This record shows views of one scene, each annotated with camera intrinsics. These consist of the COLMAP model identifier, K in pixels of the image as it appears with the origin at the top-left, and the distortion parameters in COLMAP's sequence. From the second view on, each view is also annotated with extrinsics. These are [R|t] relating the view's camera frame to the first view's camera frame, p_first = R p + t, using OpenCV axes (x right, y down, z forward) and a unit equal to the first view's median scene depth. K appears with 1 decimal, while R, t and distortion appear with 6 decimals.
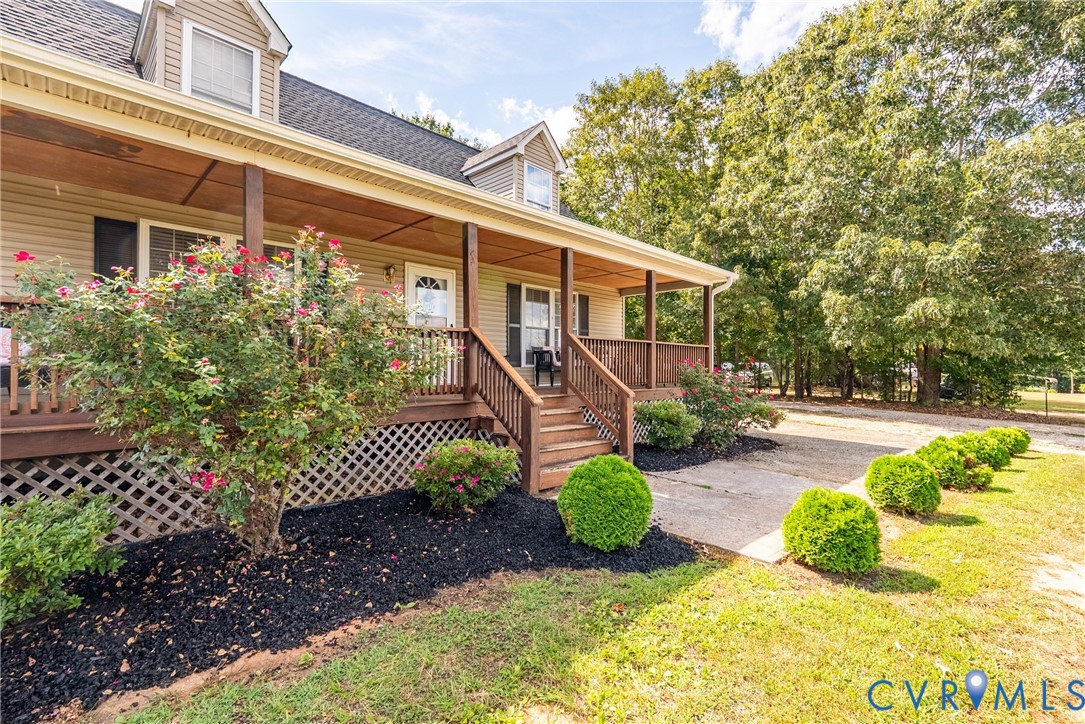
lens RADIAL K [[481.4, 0, 542.5], [0, 481.4, 362.0], [0, 0, 1]] dist [-0.000538, 0.000106]
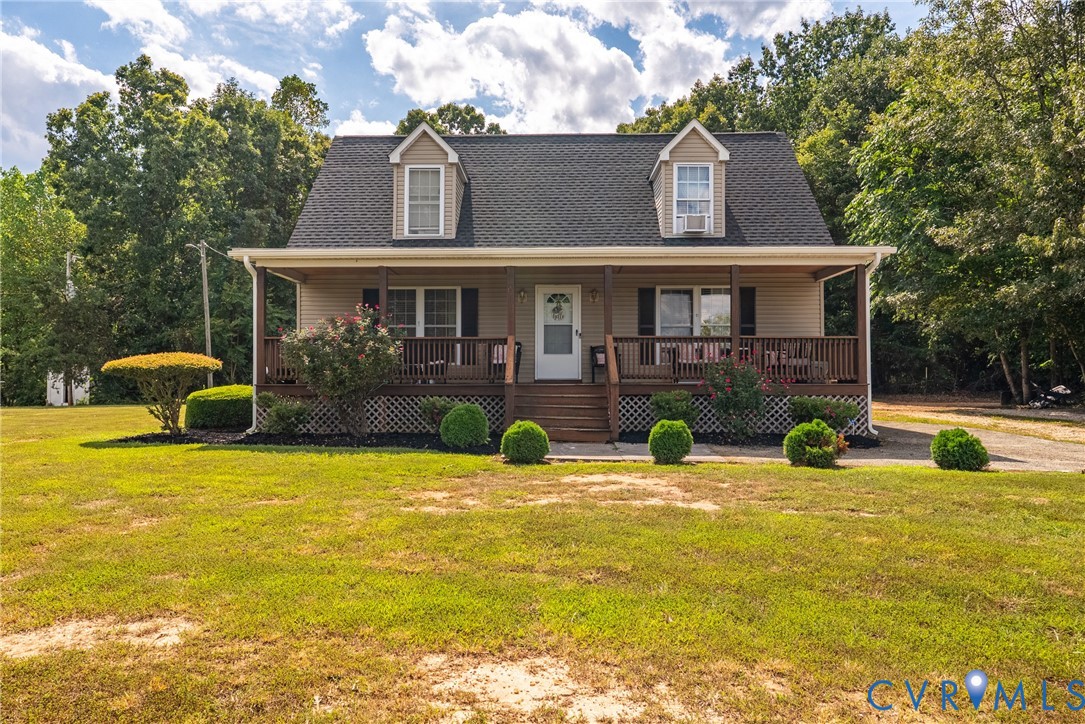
lens RADIAL K [[792.6, 0, 542.5], [0, 792.6, 362.0], [0, 0, 1]] dist [-0.000361, -0.001003]
pose [[0.681914, -0.023381, -0.731058, 1.207620], [0.004749, 0.999609, -0.027539, 0.057380], [0.731417, 0.015307, 0.681759, -0.419896]]
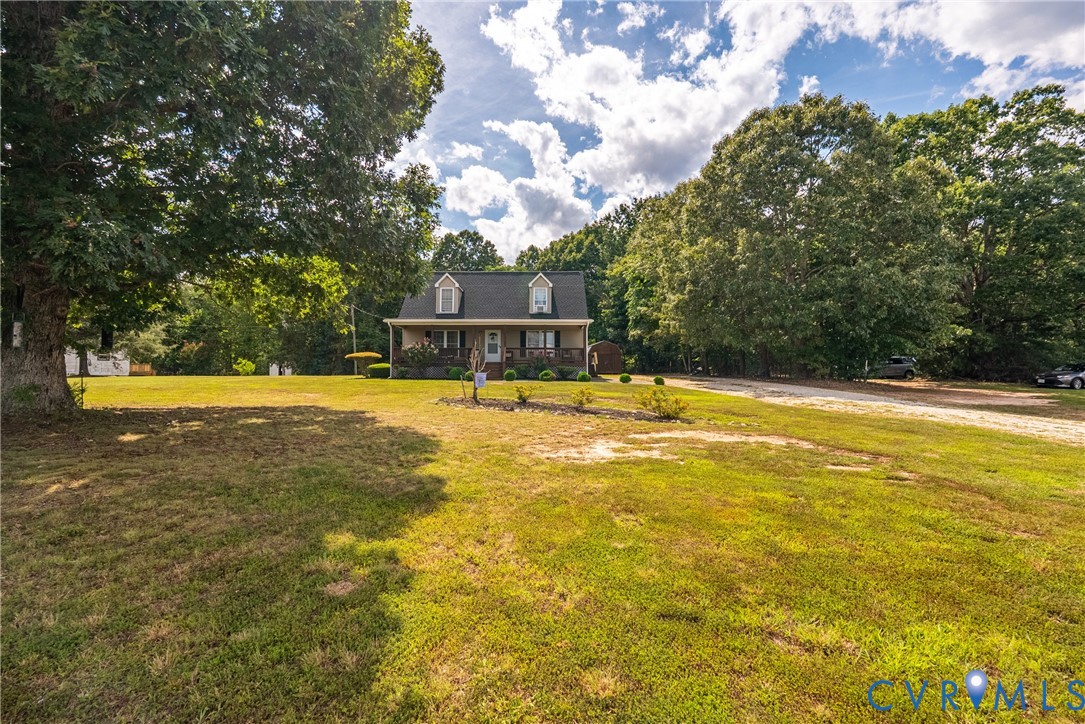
lens RADIAL K [[481.4, 0, 542.5], [0, 481.4, 362.0], [0, 0, 1]] dist [-0.000538, 0.000106]
pose [[0.702565, -0.022635, -0.711259, 2.541194], [0.002882, 0.999576, -0.028964, 0.147048], [0.711613, 0.018299, 0.702333, -1.249354]]
